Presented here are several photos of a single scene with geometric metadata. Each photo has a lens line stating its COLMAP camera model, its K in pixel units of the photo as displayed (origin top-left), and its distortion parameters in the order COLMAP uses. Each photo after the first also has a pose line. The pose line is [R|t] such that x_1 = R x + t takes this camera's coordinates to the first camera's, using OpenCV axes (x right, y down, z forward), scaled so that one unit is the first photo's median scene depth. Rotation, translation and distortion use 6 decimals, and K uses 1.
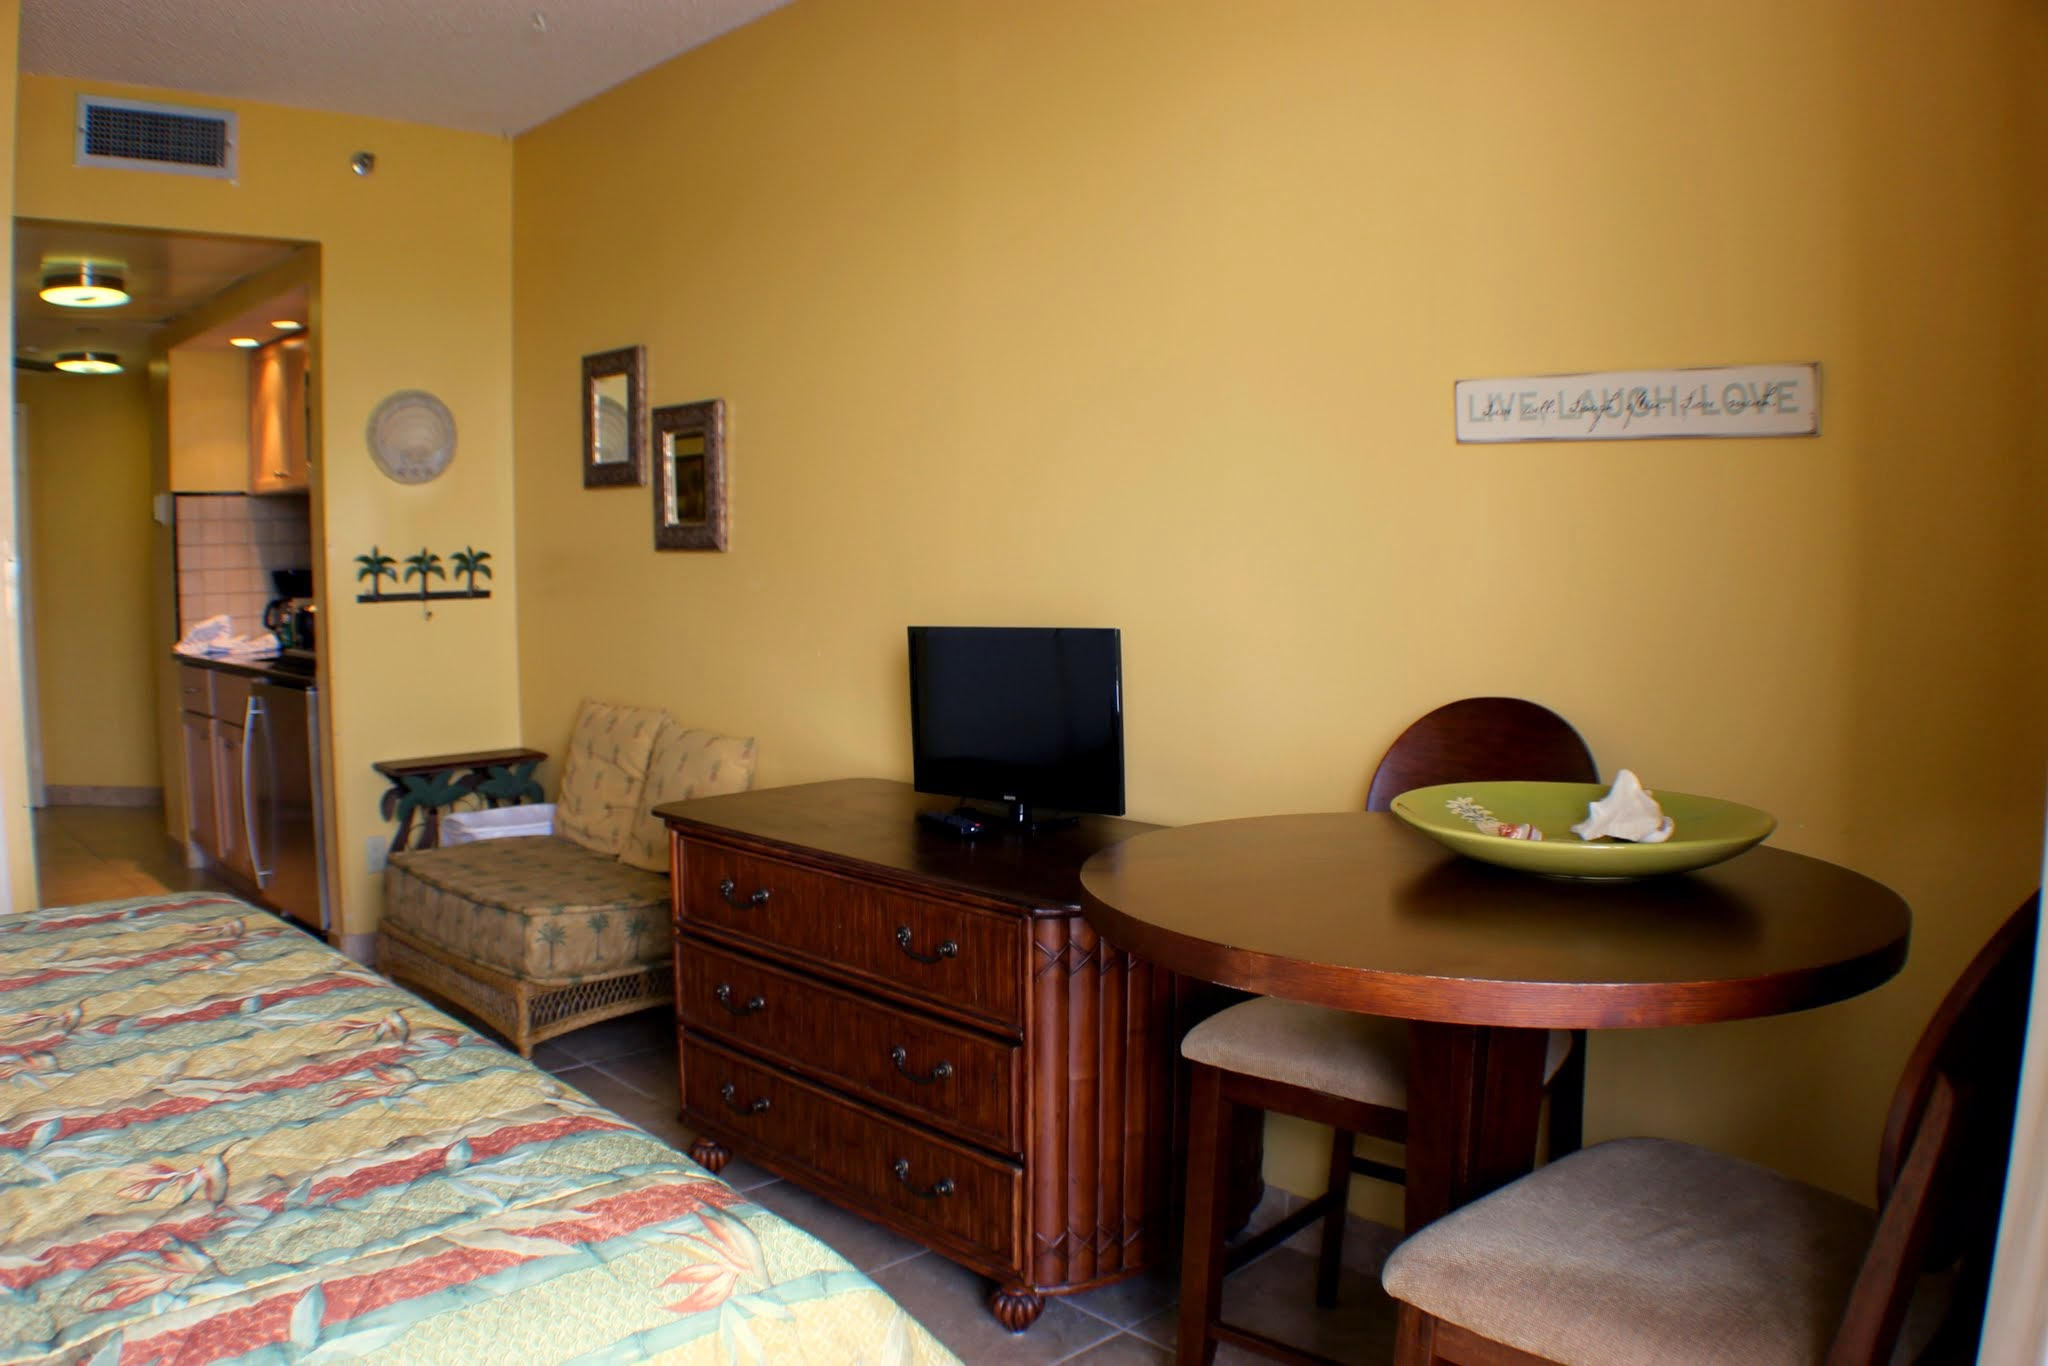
lens RADIAL K [[1543.1, 0, 1028.1], [0, 1543.1, 684.8], [0, 0, 1]] dist [-0.221007, 0.074178]
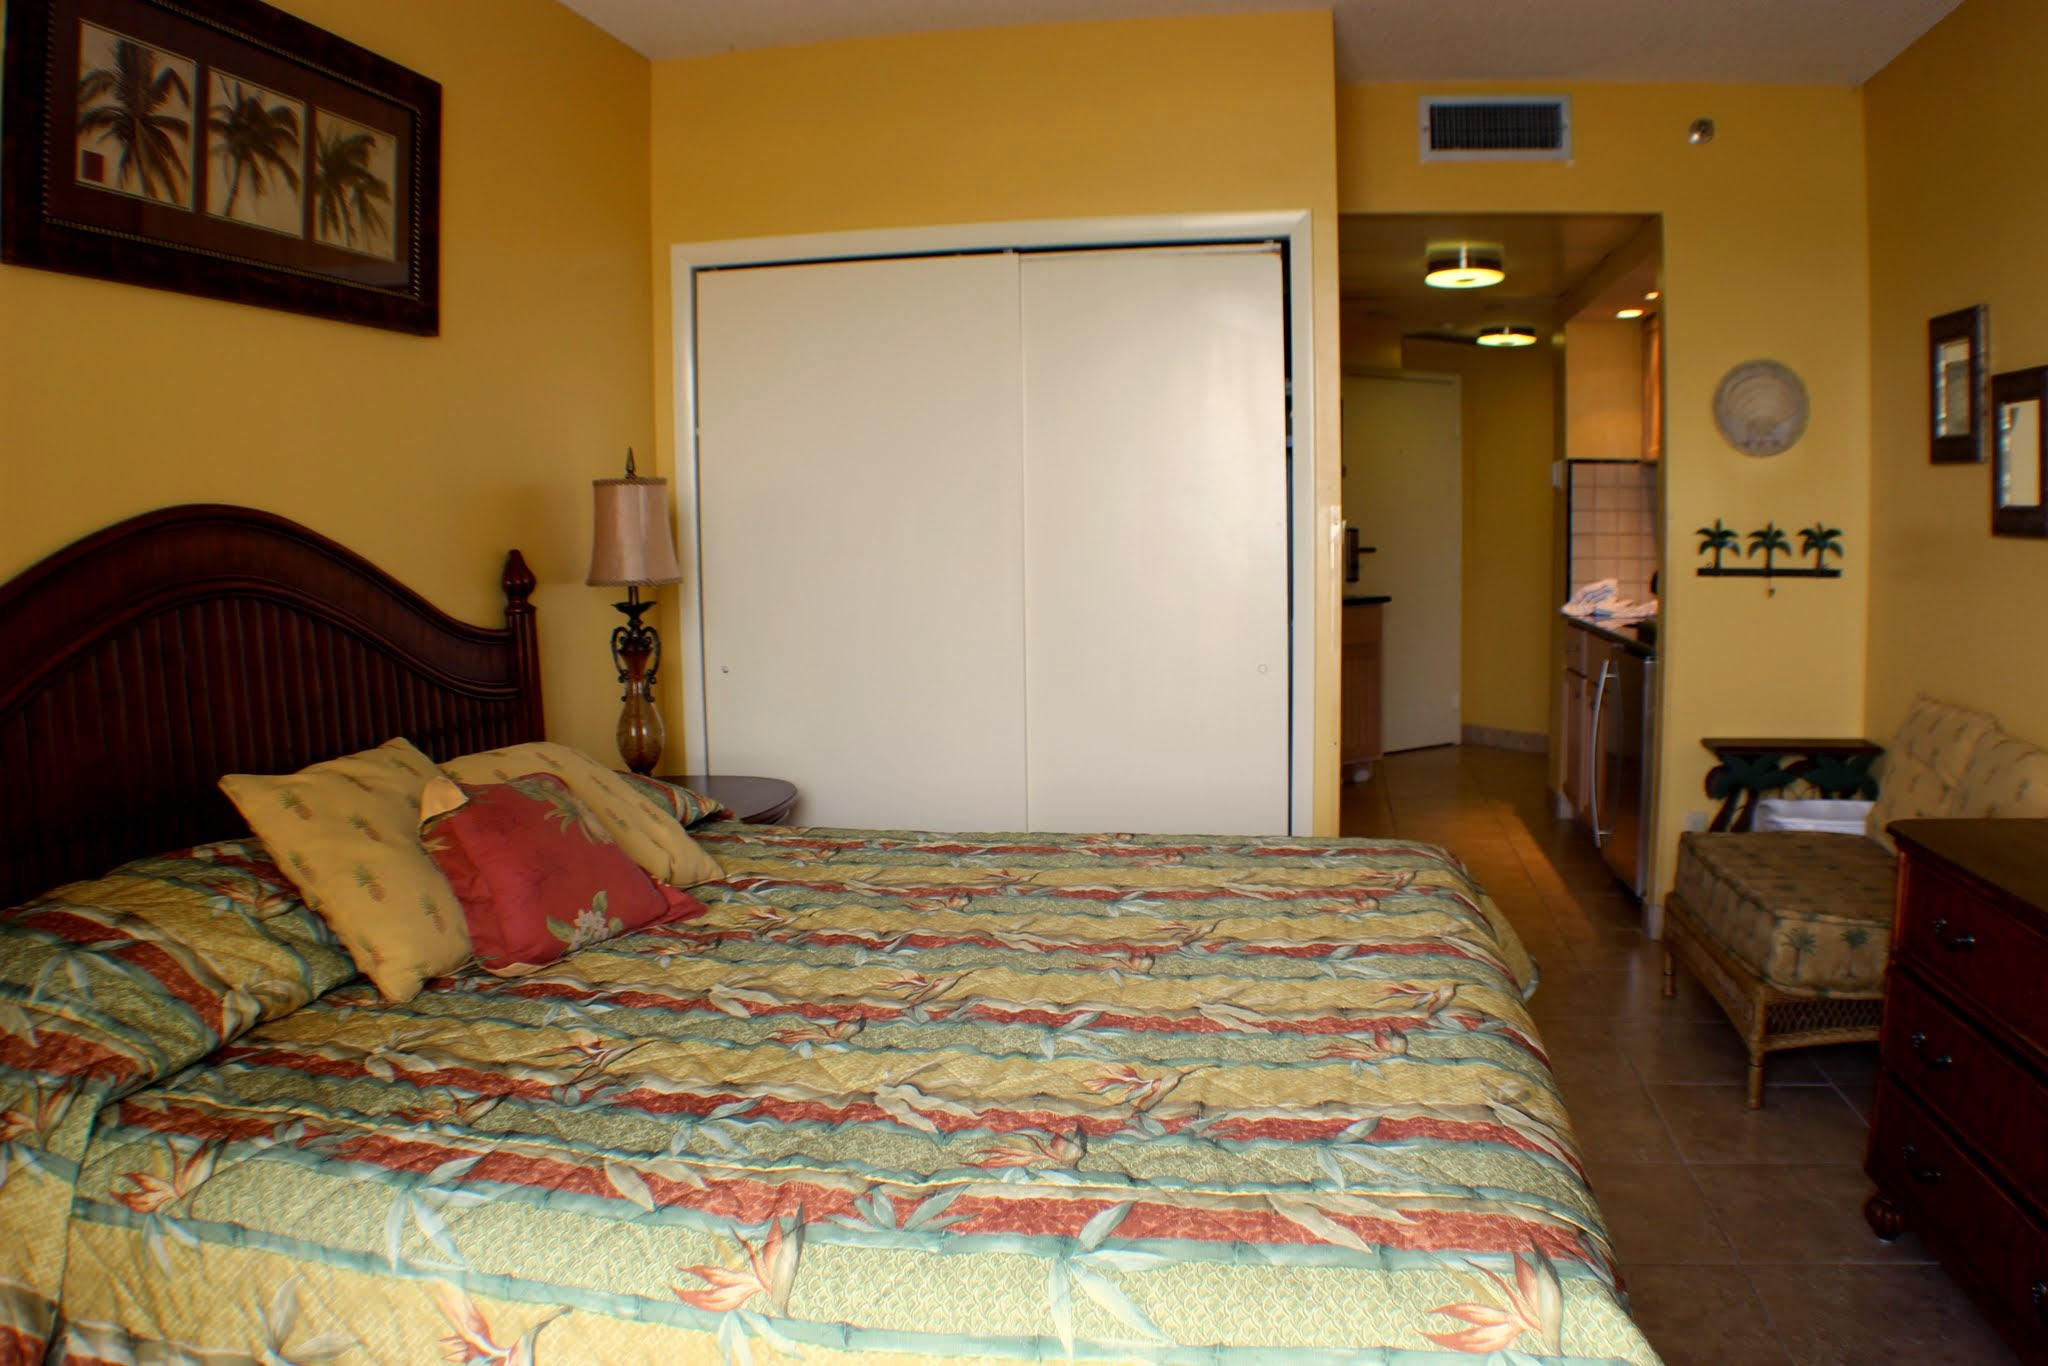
lens RADIAL K [[1543.1, 0, 1028.1], [0, 1543.1, 684.8], [0, 0, 1]] dist [-0.221007, 0.074178]
pose [[0.578035, 0.086599, -0.811403, 0.104305], [-0.065291, 0.996073, 0.059796, -0.013485], [0.813395, 0.018413, 0.581420, 0.064710]]
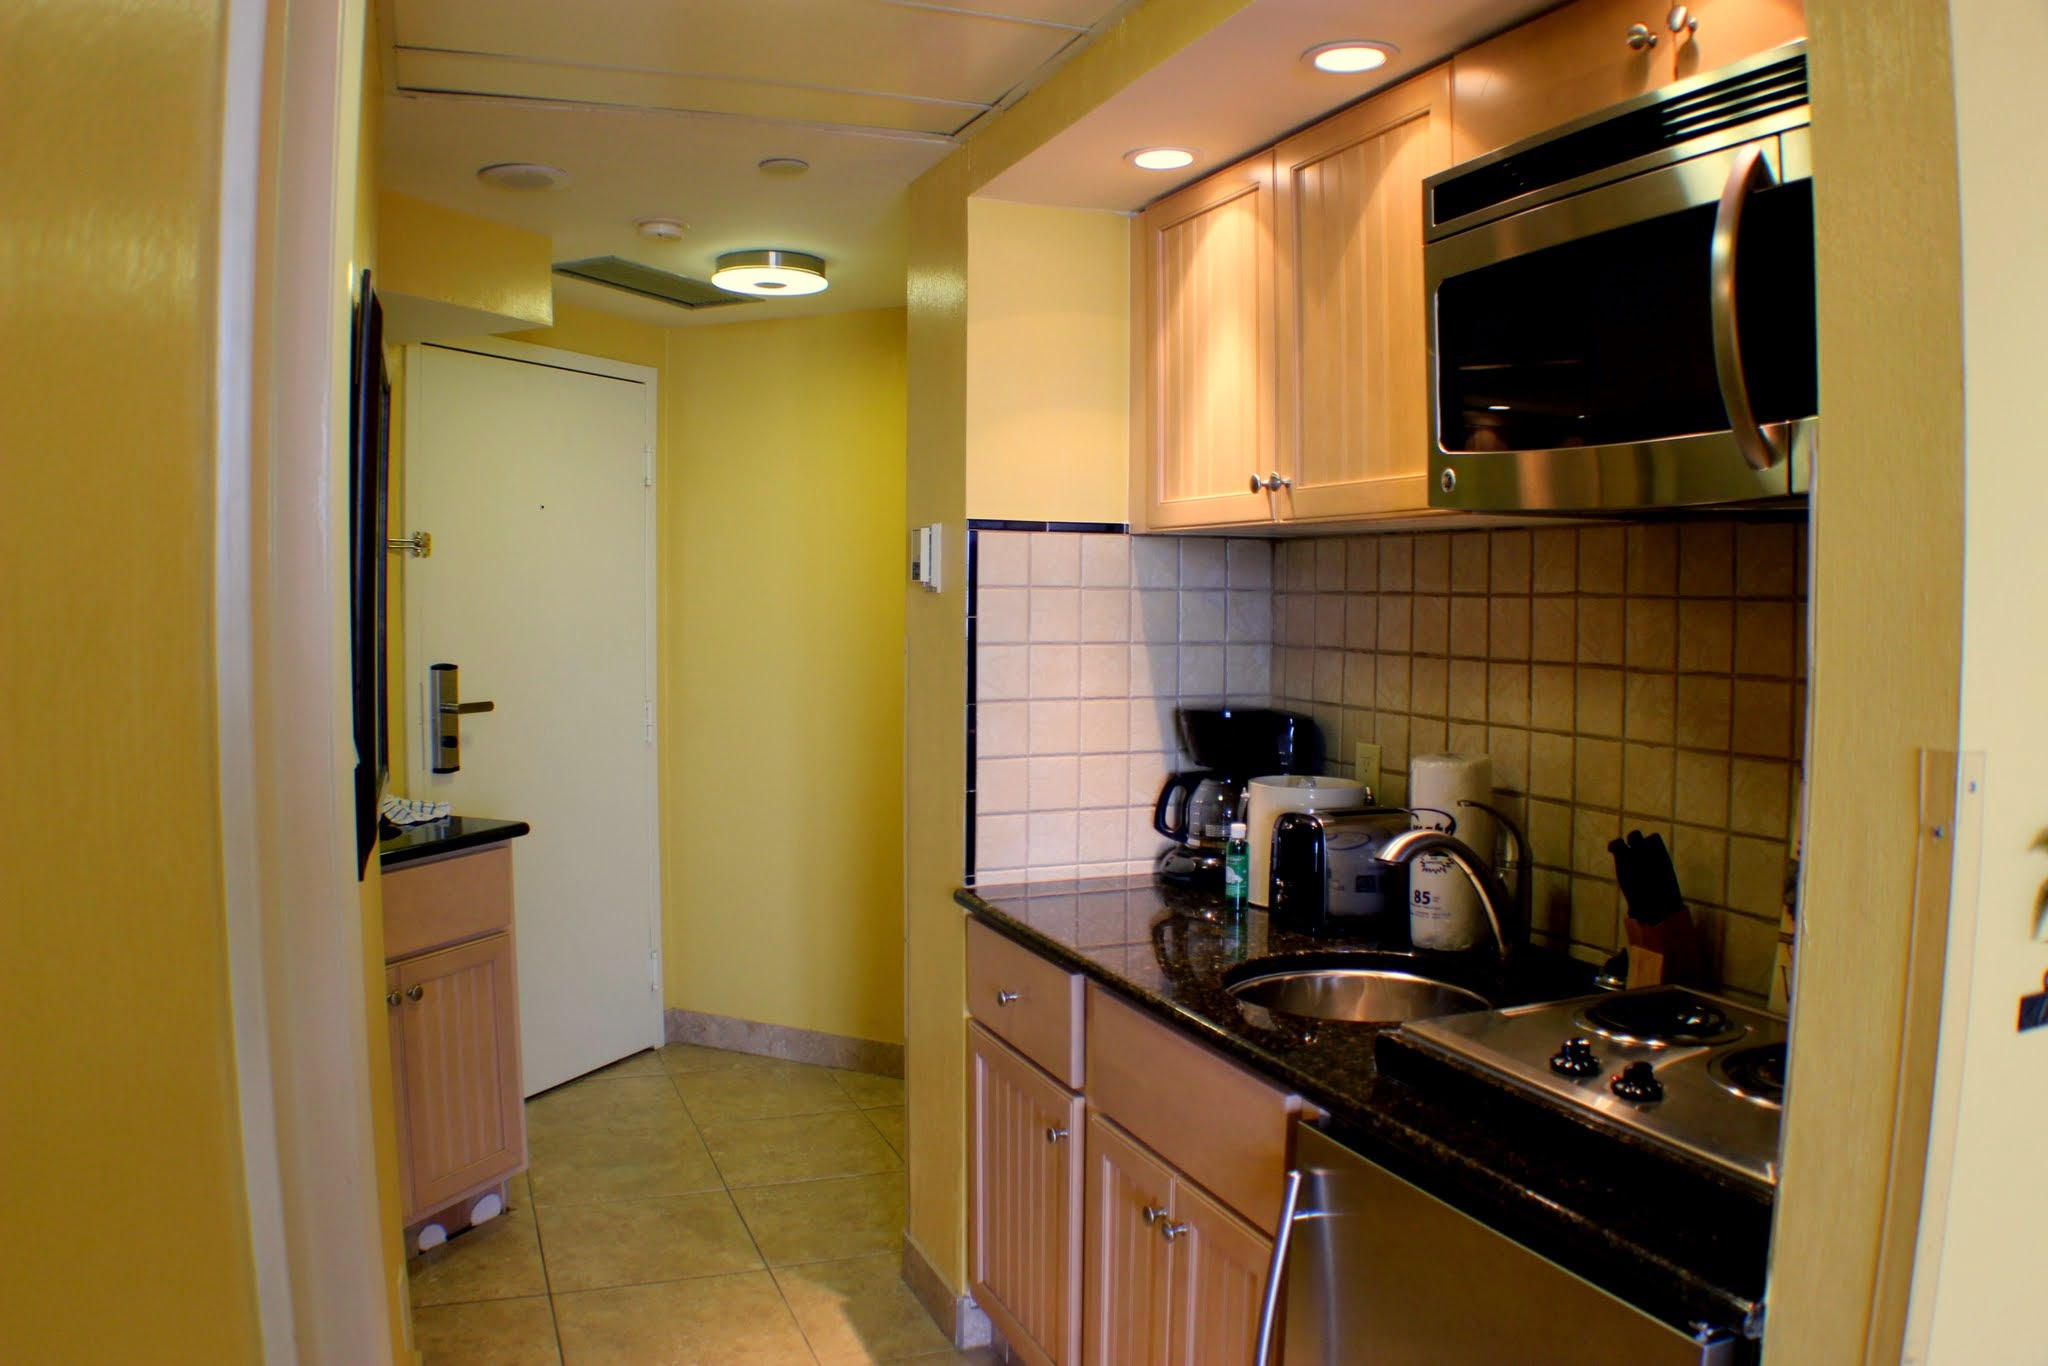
lens RADIAL K [[1543.1, 0, 1028.1], [0, 1543.1, 684.8], [0, 0, 1]] dist [-0.221007, 0.074178]
pose [[0.923716, 0.034764, -0.381498, -0.554385], [-0.046763, 0.998659, -0.022223, -0.103976], [0.380214, 0.038367, 0.924103, 0.799775]]
